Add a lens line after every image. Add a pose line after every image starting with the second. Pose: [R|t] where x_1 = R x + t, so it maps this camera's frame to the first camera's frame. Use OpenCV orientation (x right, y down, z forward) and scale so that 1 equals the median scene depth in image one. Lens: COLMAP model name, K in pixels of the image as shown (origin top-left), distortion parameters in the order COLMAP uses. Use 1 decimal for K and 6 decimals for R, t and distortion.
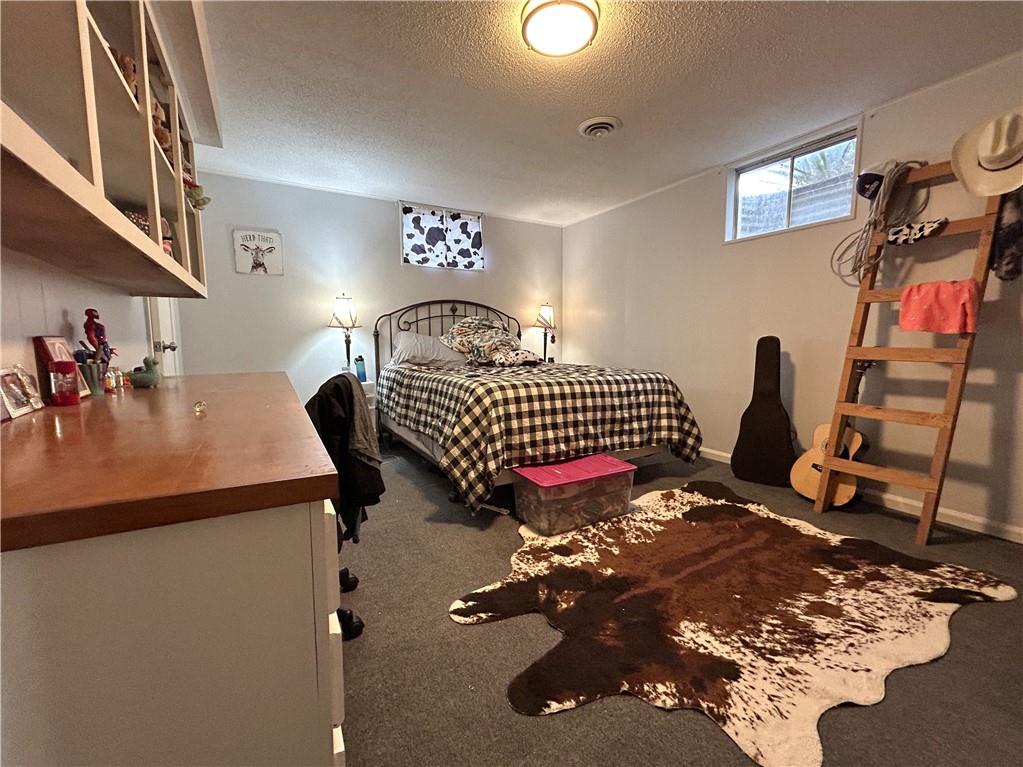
lens RADIAL K [[412.5, 0, 509.5], [0, 412.5, 385.7], [0, 0, 1]] dist [-0.000881, -0.000706]
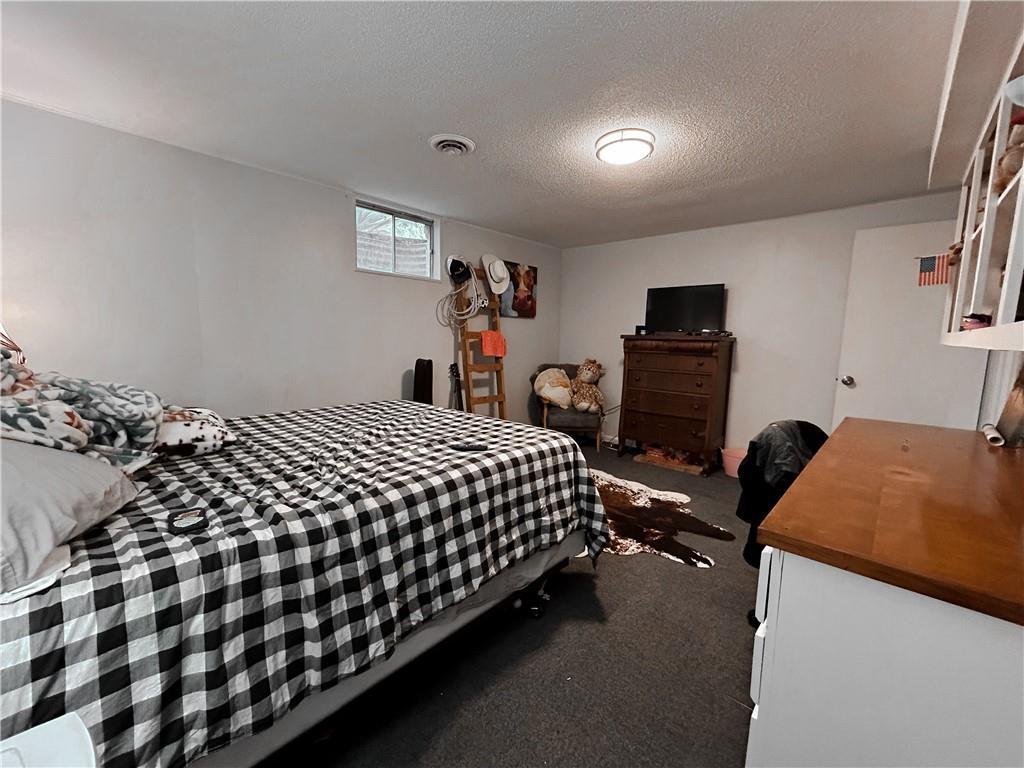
lens RADIAL K [[412.9, 0, 510.0], [0, 412.9, 386.2], [0, 0, 1]] dist [-0.000881, -0.000706]
pose [[-0.277229, -0.124593, 0.952691, -1.286665], [0.090988, 0.983696, 0.155125, -0.390225], [-0.956486, 0.129689, -0.261373, 2.004249]]
